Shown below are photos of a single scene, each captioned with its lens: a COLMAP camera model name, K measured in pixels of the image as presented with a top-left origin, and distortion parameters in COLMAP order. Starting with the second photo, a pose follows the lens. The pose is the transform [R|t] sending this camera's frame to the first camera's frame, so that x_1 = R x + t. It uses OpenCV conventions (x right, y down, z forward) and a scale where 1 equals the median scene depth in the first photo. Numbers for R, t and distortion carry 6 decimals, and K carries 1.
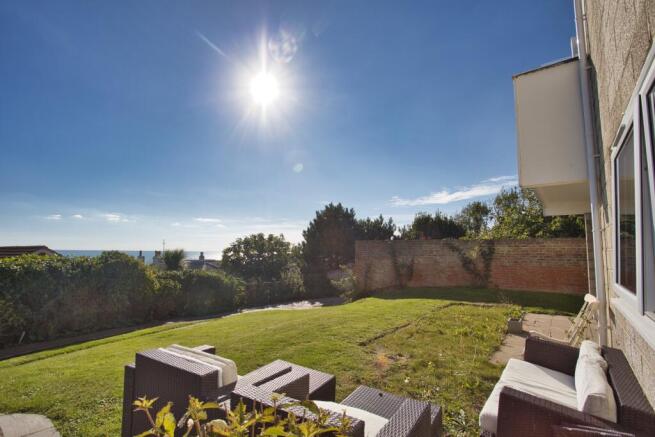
lens RADIAL K [[337.4, 0, 327.5], [0, 337.4, 218.5], [0, 0, 1]] dist [-0.001558, -0.000163]
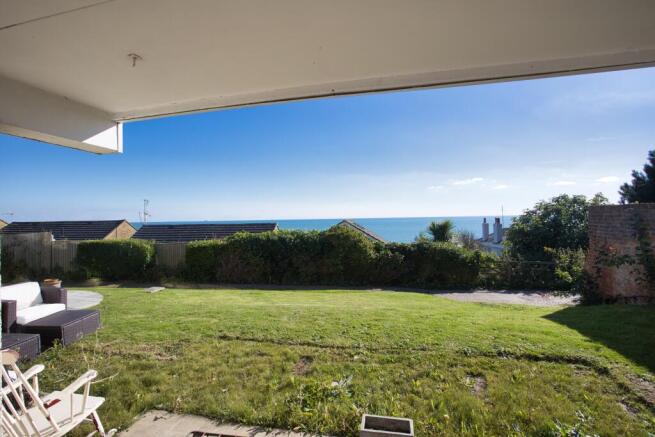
lens RADIAL K [[337.4, 0, 327.5], [0, 337.4, 218.5], [0, 0, 1]] dist [-0.001558, -0.000163]
pose [[0.400985, -0.016391, -0.915938, 0.422746], [0.114269, 0.992926, 0.032257, 0.020125], [0.908930, -0.117598, 0.400022, 0.375006]]
